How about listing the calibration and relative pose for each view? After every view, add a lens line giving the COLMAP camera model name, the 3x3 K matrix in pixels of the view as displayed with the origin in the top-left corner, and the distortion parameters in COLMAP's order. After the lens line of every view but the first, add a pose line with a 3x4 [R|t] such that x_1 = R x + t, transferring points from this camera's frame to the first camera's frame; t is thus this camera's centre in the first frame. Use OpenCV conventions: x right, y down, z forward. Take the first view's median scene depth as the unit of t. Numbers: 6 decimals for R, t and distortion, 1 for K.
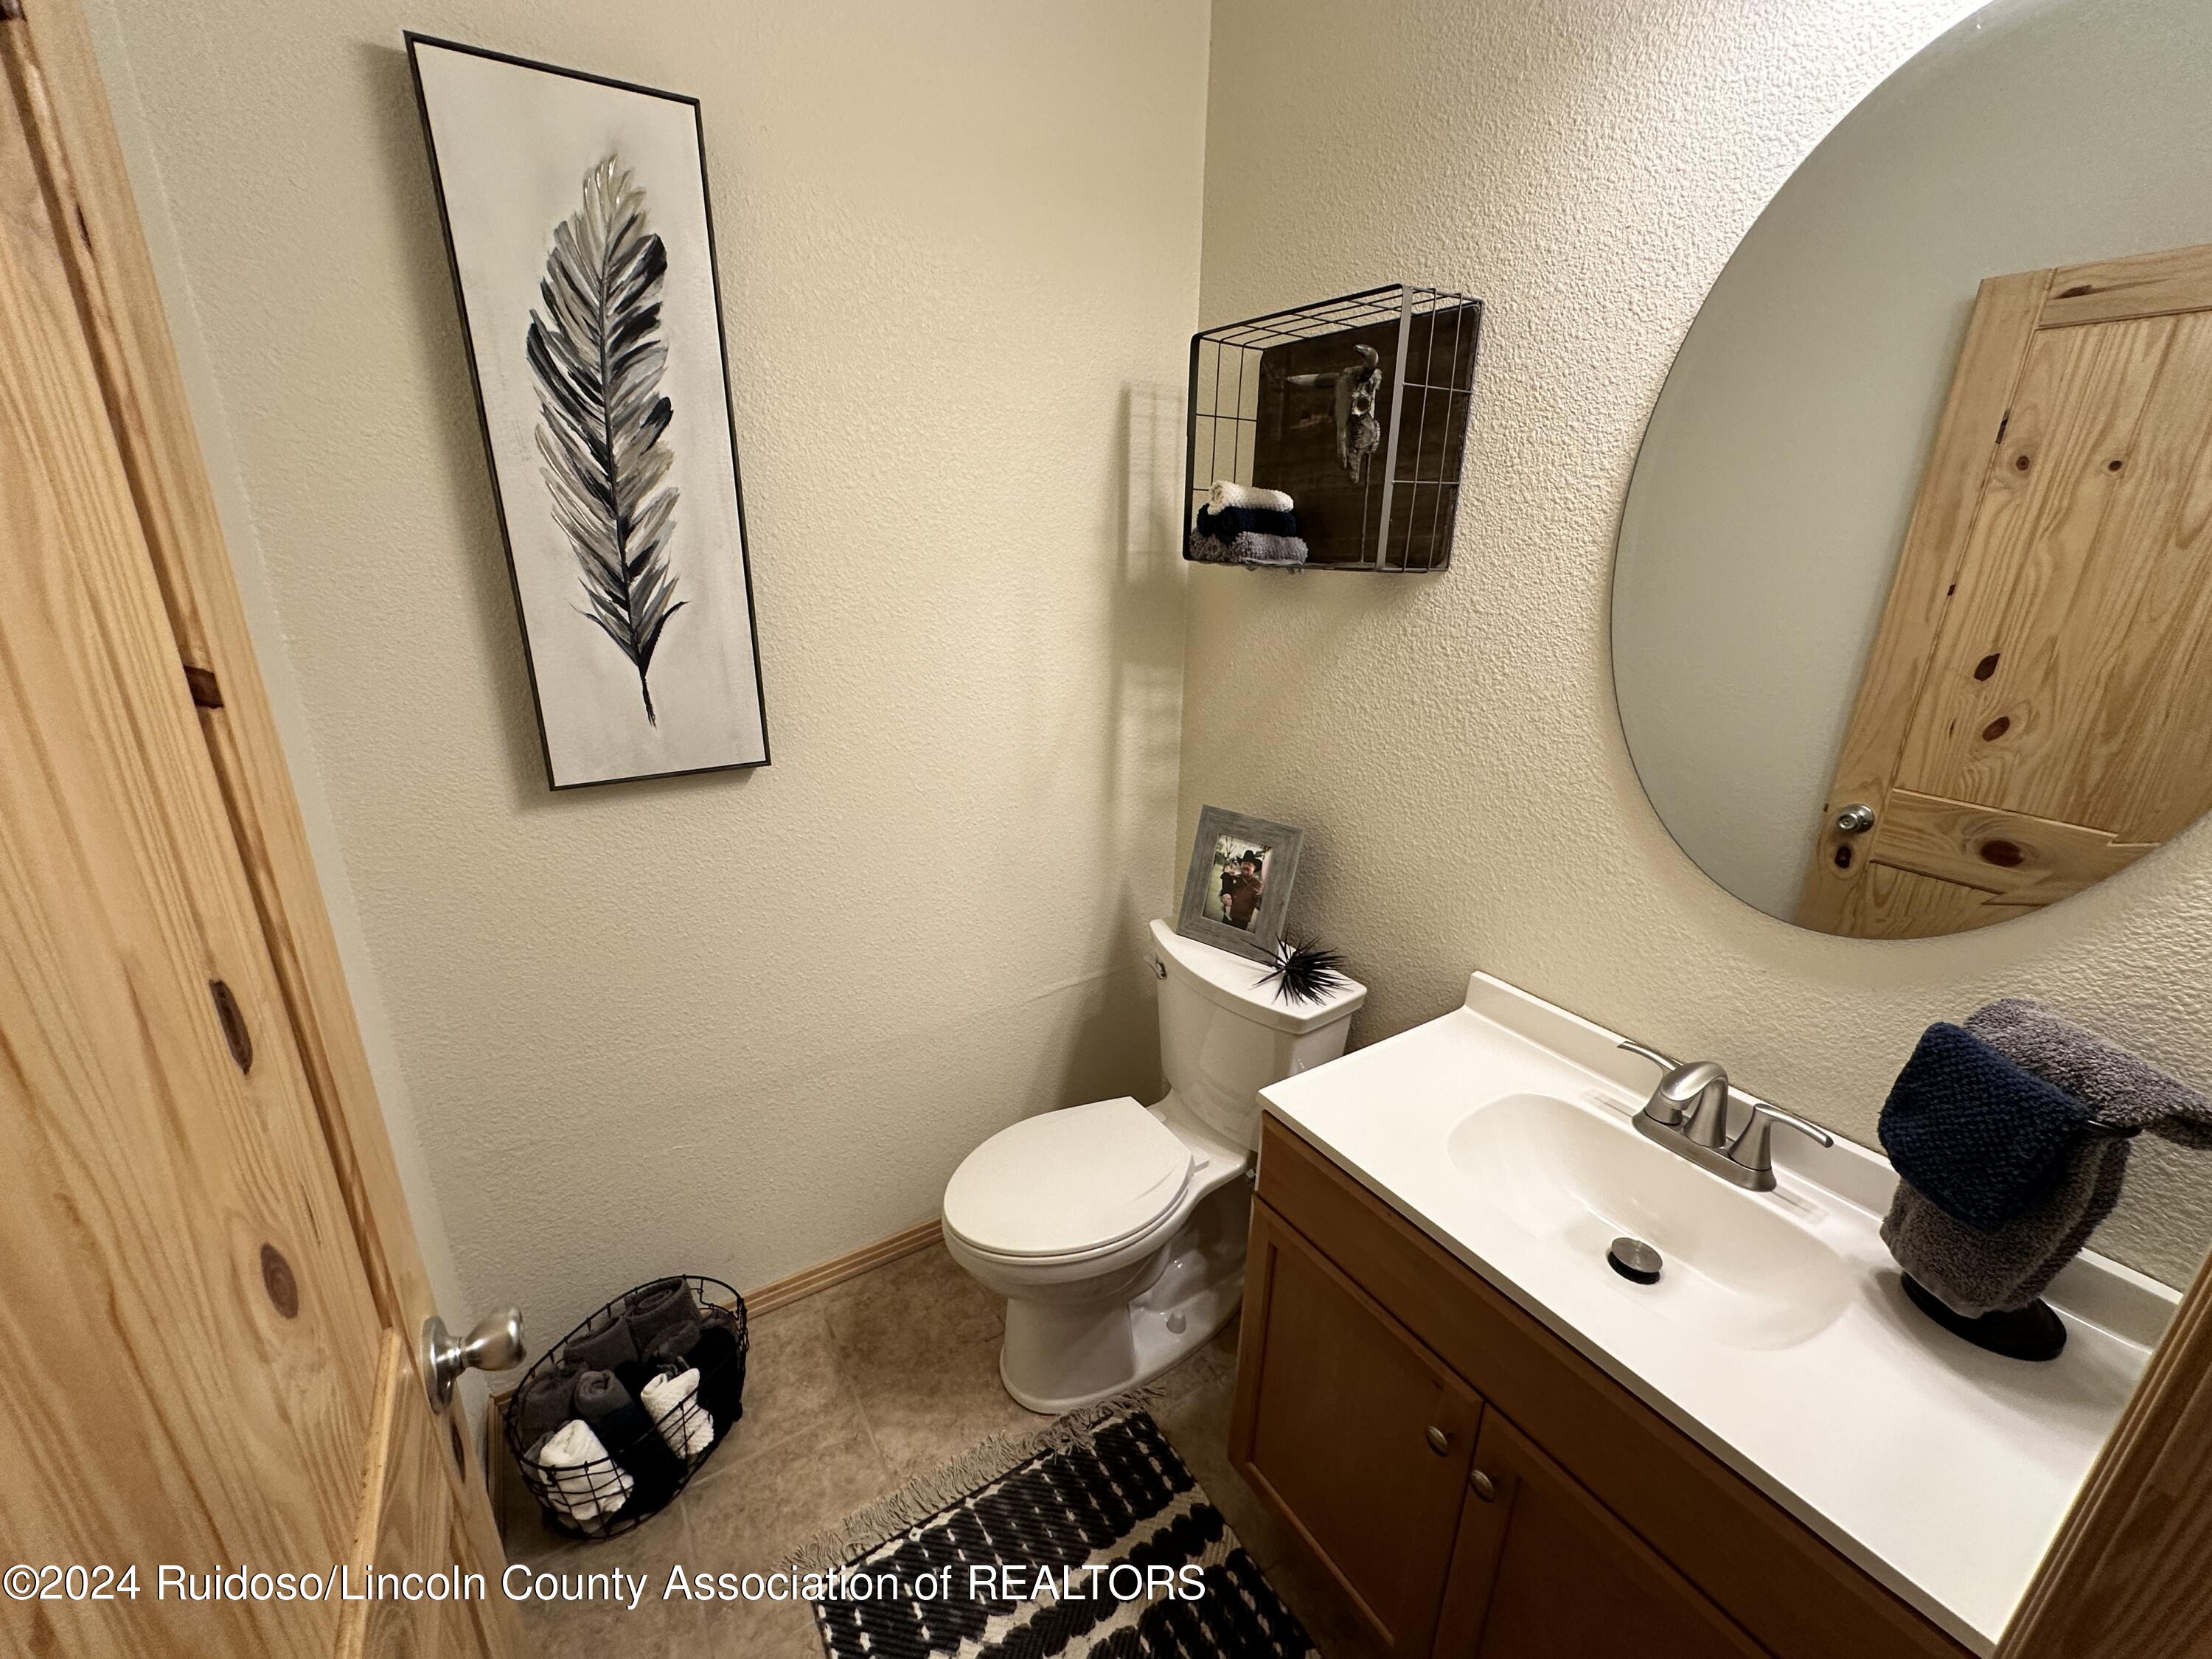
lens RADIAL K [[886.0, 0, 1092.2], [0, 886.0, 826.2], [0, 0, 1]] dist [-0.001181, 0.000102]
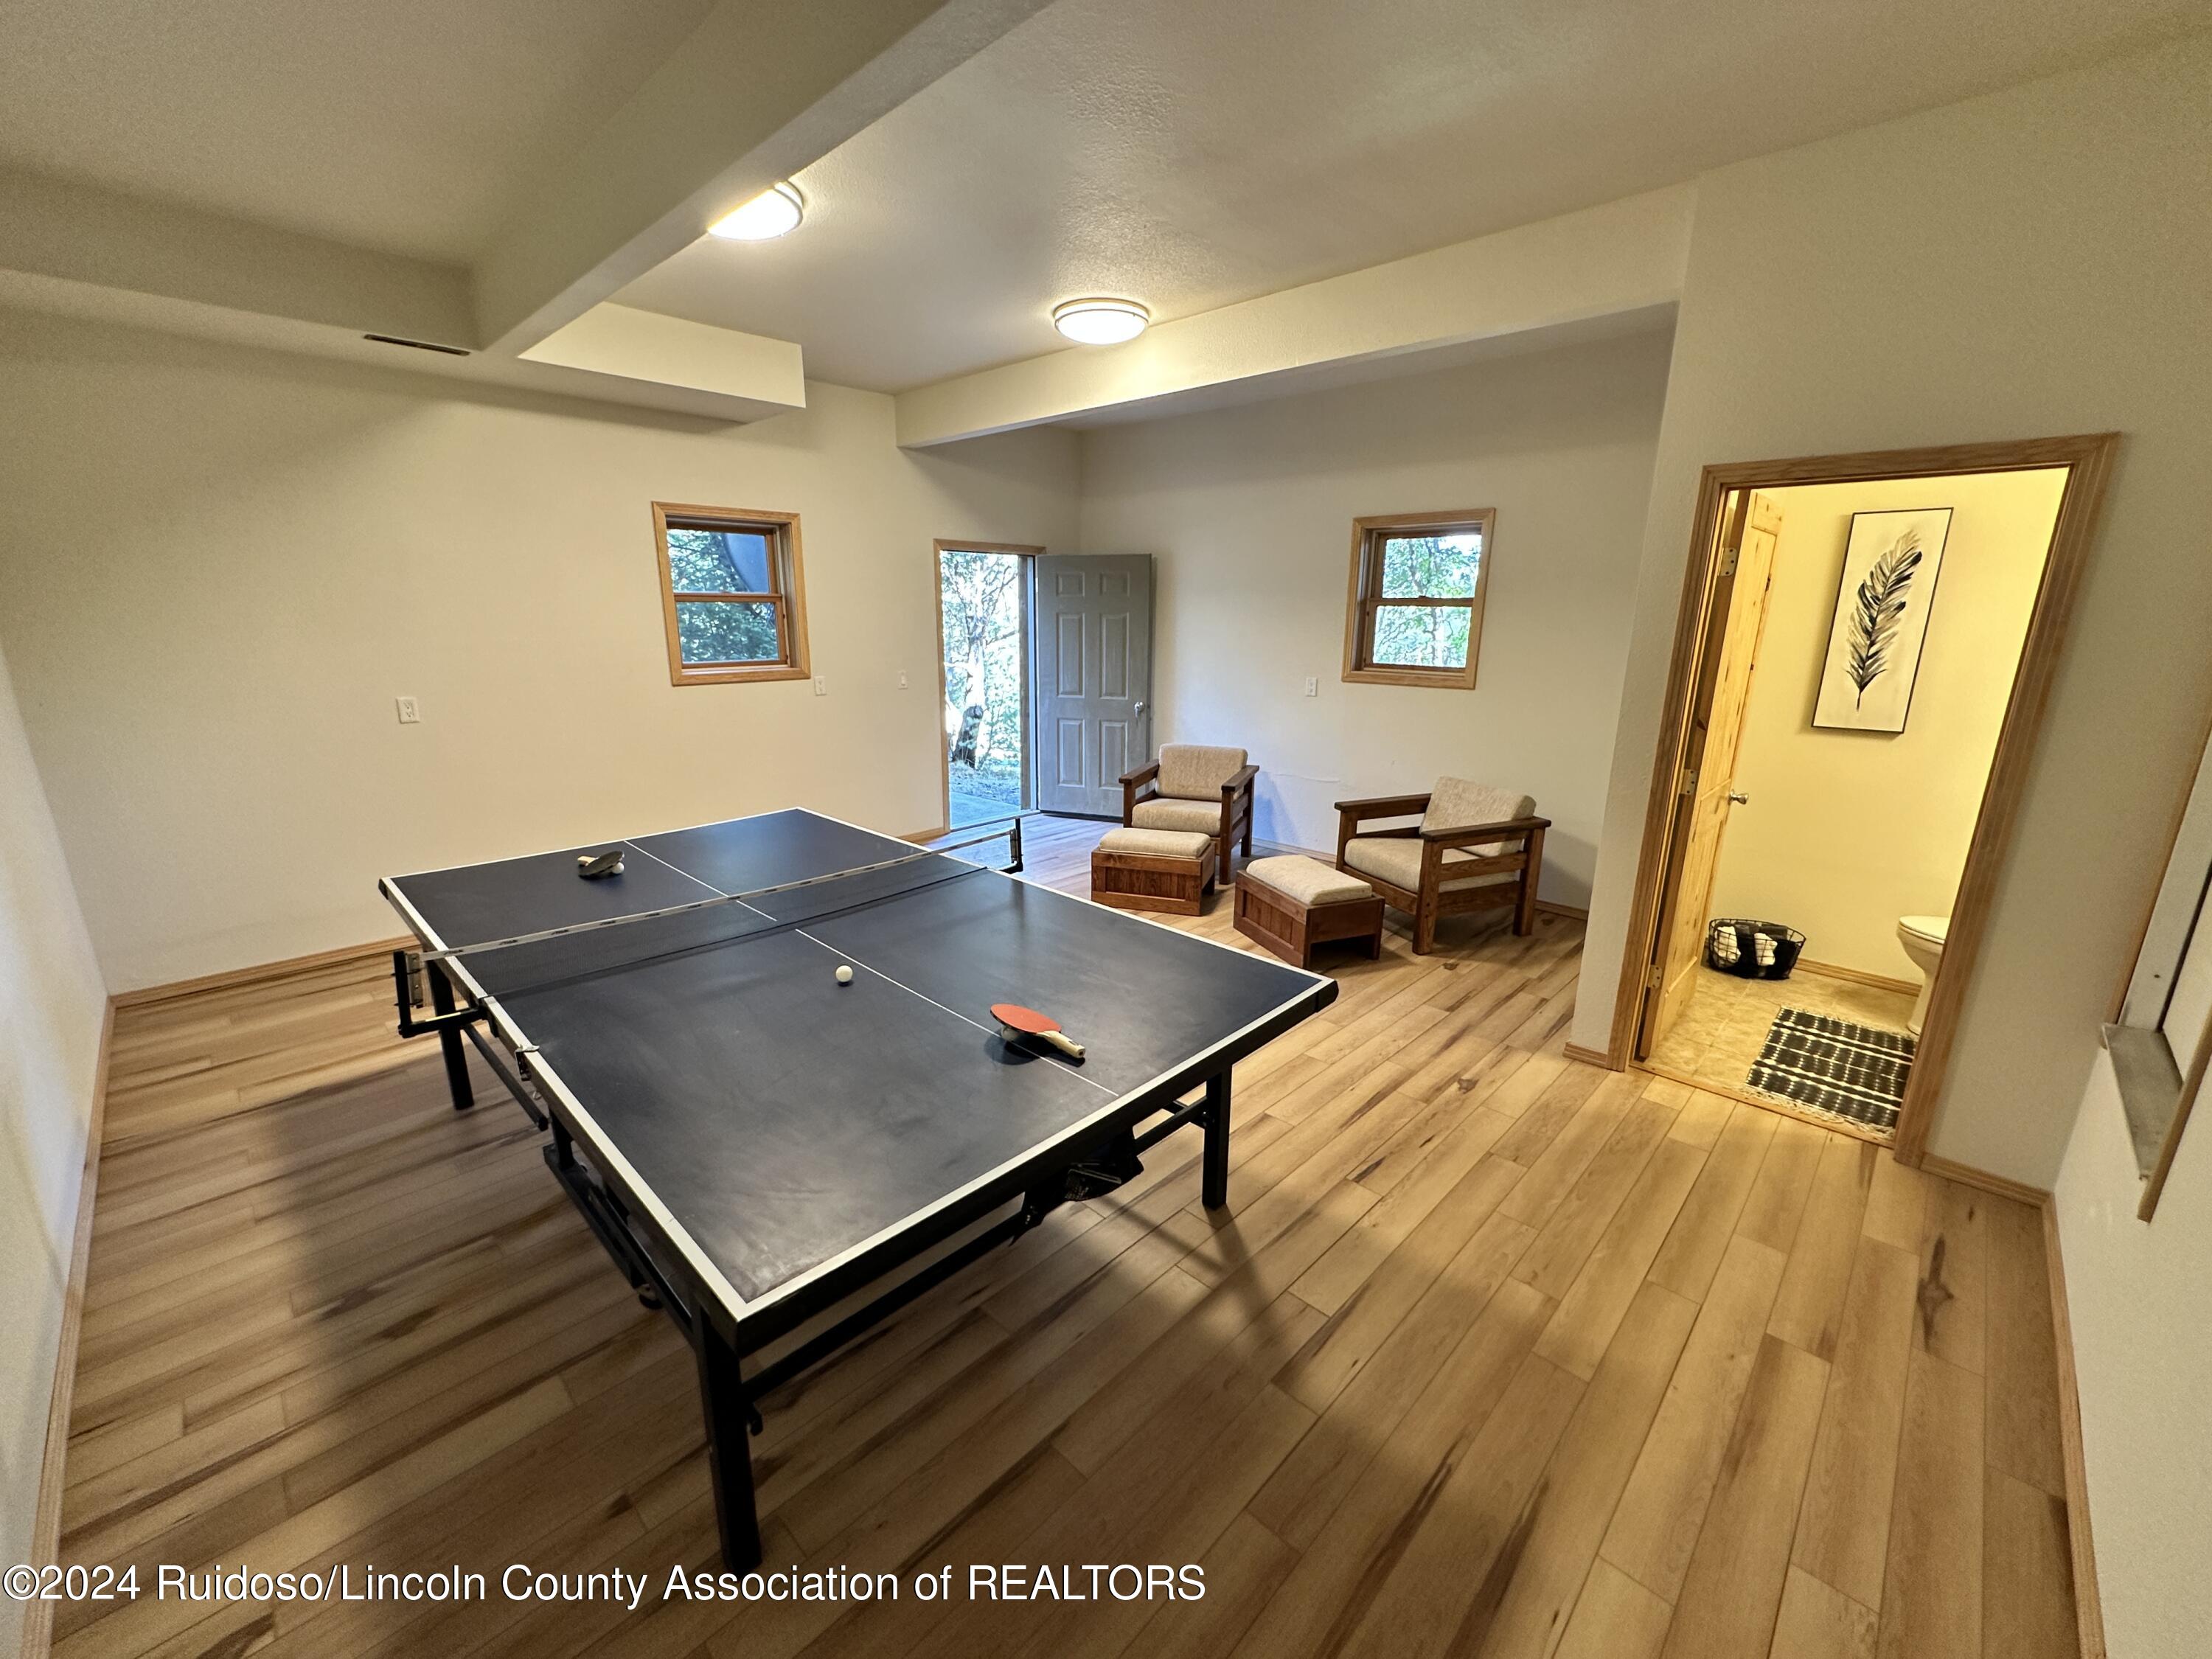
lens RADIAL K [[886.0, 0, 1106.4], [0, 886.0, 826.1], [0, 0, 1]] dist [-0.001181, 0.000102]
pose [[0.240535, 0.225334, -0.944123, 1.840576], [-0.311346, 0.939194, 0.144836, 0.623703], [0.919351, 0.259111, 0.296066, -2.136297]]
